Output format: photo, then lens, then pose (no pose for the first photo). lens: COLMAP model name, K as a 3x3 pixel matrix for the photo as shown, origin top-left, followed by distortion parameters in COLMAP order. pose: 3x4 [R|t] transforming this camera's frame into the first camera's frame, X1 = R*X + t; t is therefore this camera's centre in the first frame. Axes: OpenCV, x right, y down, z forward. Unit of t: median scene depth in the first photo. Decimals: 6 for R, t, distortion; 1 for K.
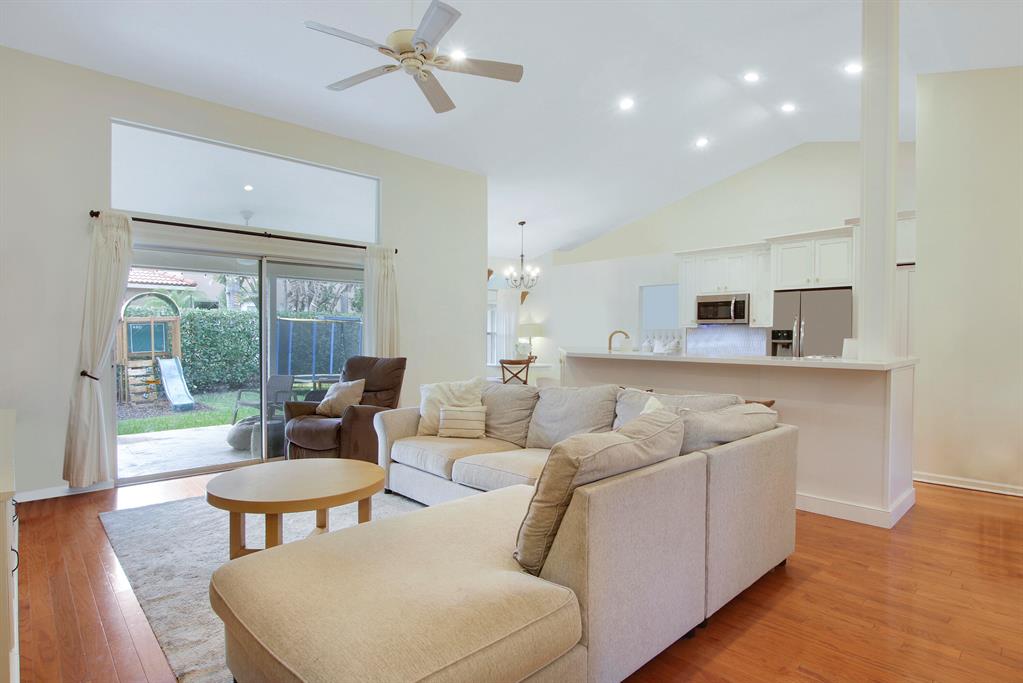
lens RADIAL K [[539.5, 0, 512.2], [0, 539.5, 341.7], [0, 0, 1]] dist [-0.002748, -0.001073]
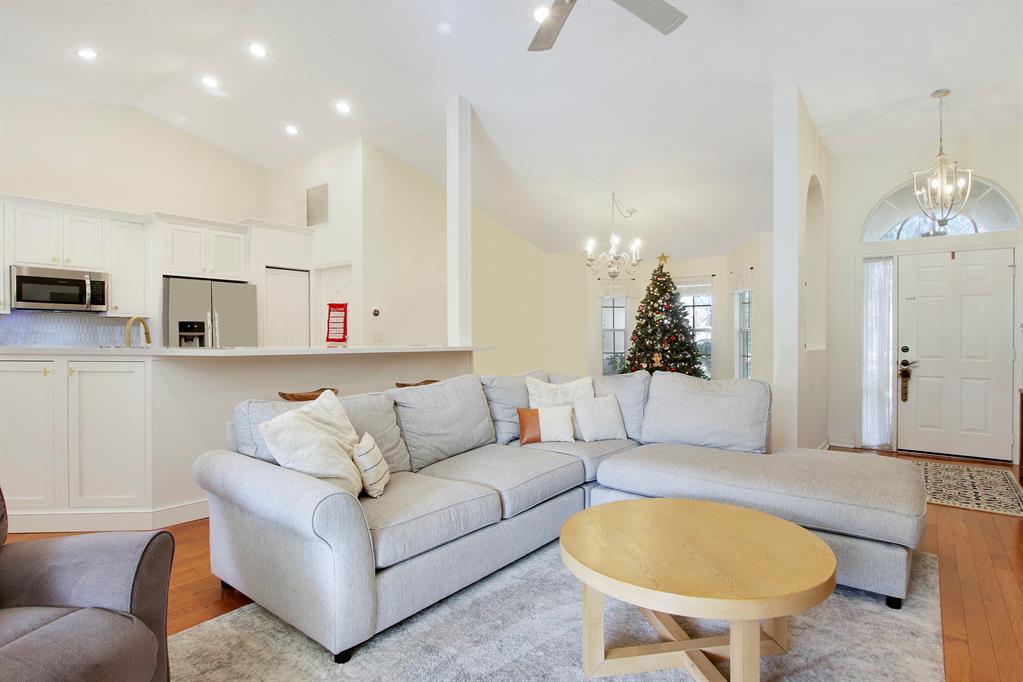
lens RADIAL K [[539.5, 0, 511.2], [0, 539.5, 338.3], [0, 0, 1]] dist [-0.002748, -0.001073]
pose [[-0.151573, -0.009011, 0.988405, -0.459935], [0.008609, 0.999908, 0.010436, 0.001476], [-0.988409, 0.010091, -0.151482, 0.602872]]
